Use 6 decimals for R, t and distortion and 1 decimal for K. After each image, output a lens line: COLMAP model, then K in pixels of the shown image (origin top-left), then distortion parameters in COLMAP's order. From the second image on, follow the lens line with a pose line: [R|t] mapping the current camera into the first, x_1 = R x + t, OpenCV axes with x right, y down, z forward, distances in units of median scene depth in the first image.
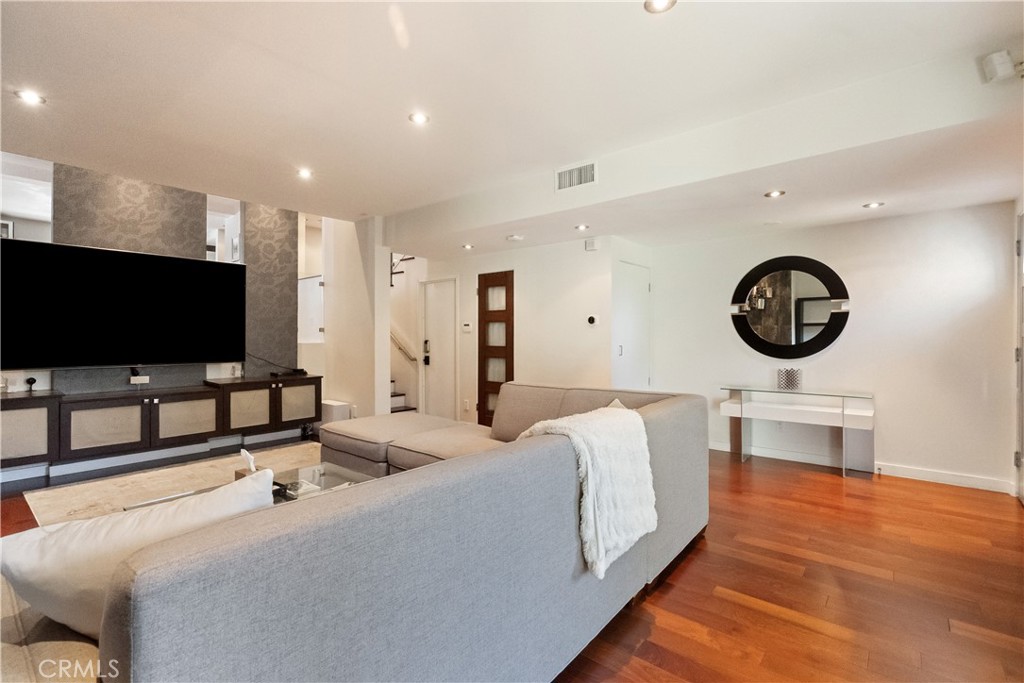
lens RADIAL K [[466.3, 0, 504.6], [0, 466.3, 334.6], [0, 0, 1]] dist [0.000058, 0.000306]
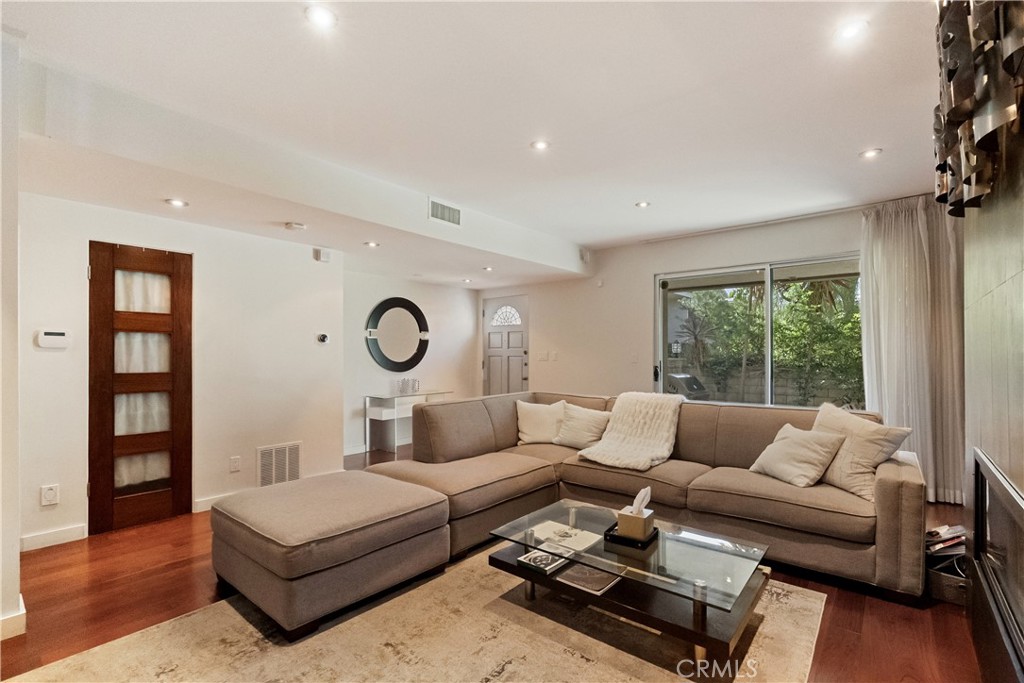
lens RADIAL K [[466.3, 0, 506.0], [0, 466.3, 349.6], [0, 0, 1]] dist [0.000058, 0.000306]
pose [[0.010006, 0.009534, 0.999904, -0.798091], [-0.008588, 0.999918, -0.009448, -0.004040], [-0.999913, -0.008492, 0.010087, 0.705811]]
